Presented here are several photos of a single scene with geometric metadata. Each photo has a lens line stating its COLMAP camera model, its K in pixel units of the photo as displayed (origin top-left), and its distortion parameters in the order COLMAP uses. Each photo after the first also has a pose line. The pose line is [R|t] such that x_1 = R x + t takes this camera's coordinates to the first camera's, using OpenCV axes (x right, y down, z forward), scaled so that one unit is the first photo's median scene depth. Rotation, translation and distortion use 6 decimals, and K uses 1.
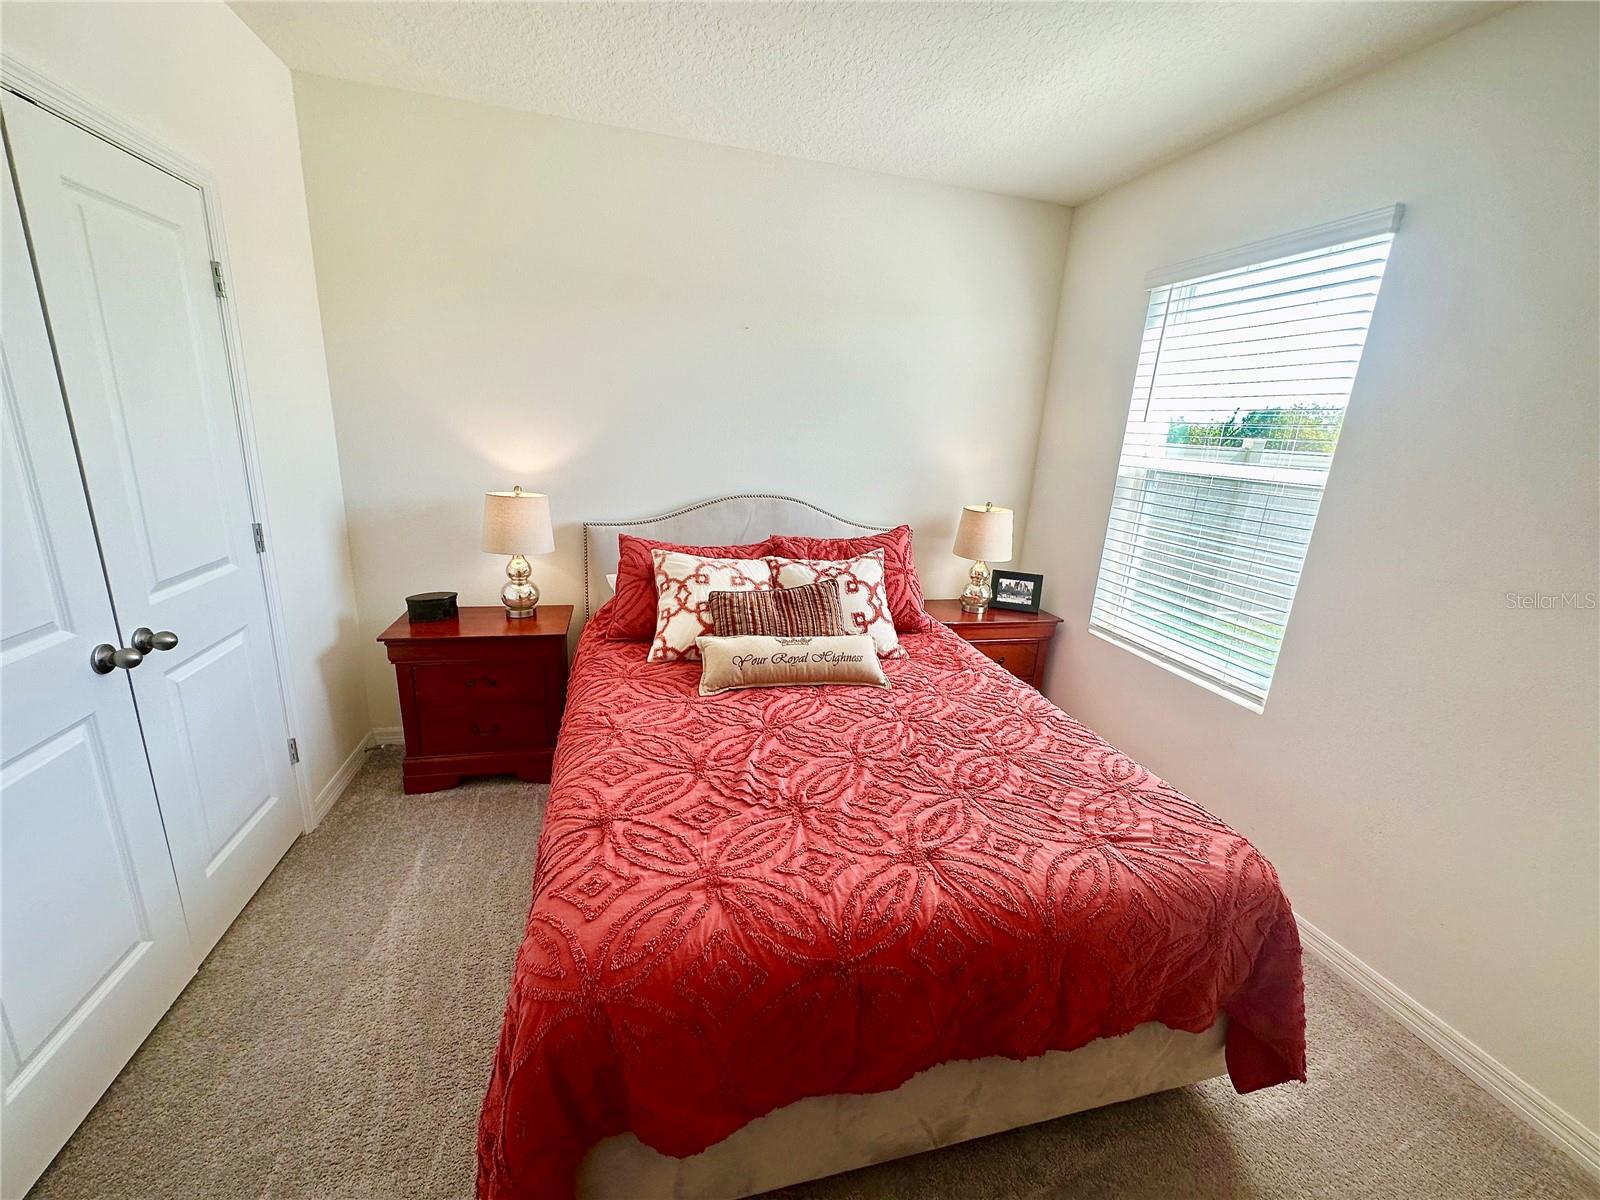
lens RADIAL K [[637.6, 0, 798.8], [0, 637.6, 594.2], [0, 0, 1]] dist [-0.000878, 0.000026]
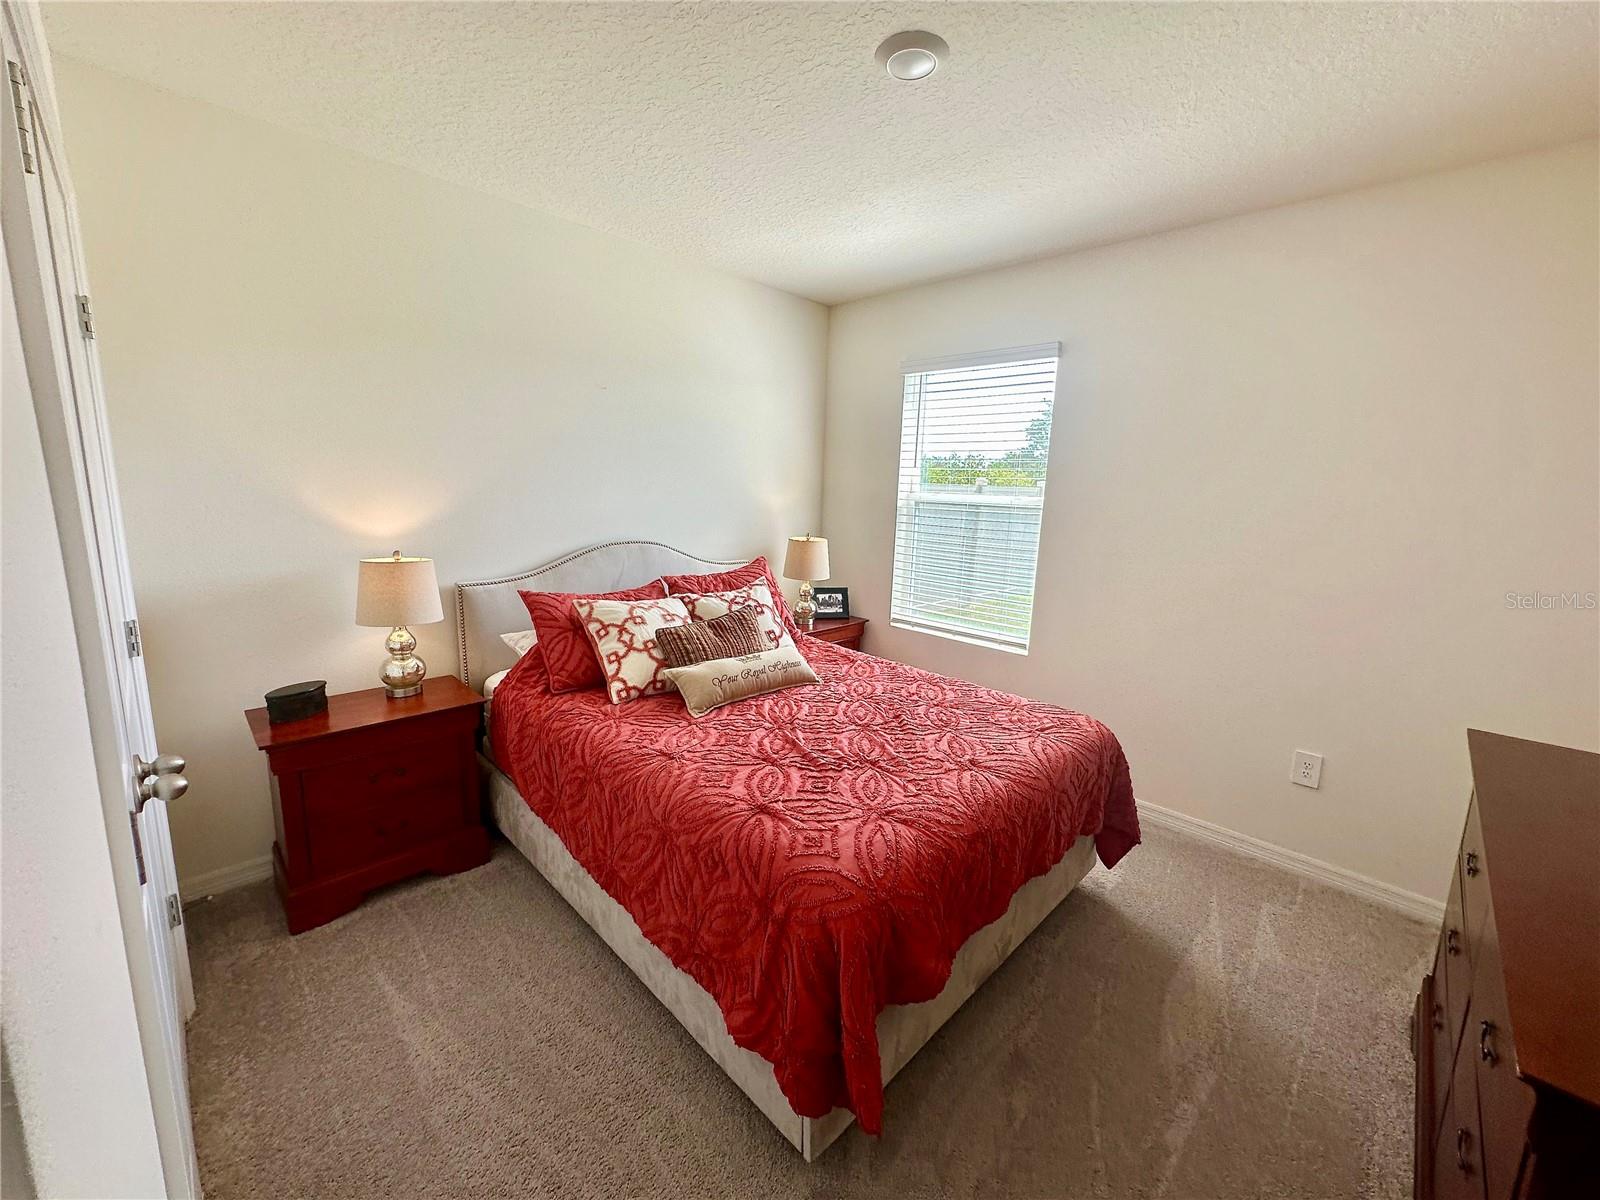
lens RADIAL K [[637.6, 0, 798.8], [0, 637.6, 594.2], [0, 0, 1]] dist [-0.000878, 0.000026]
pose [[0.861542, -0.118432, 0.493678, -0.439426], [0.149094, 0.988555, -0.023040, -0.002340], [-0.485299, 0.093455, 0.869339, -0.067404]]
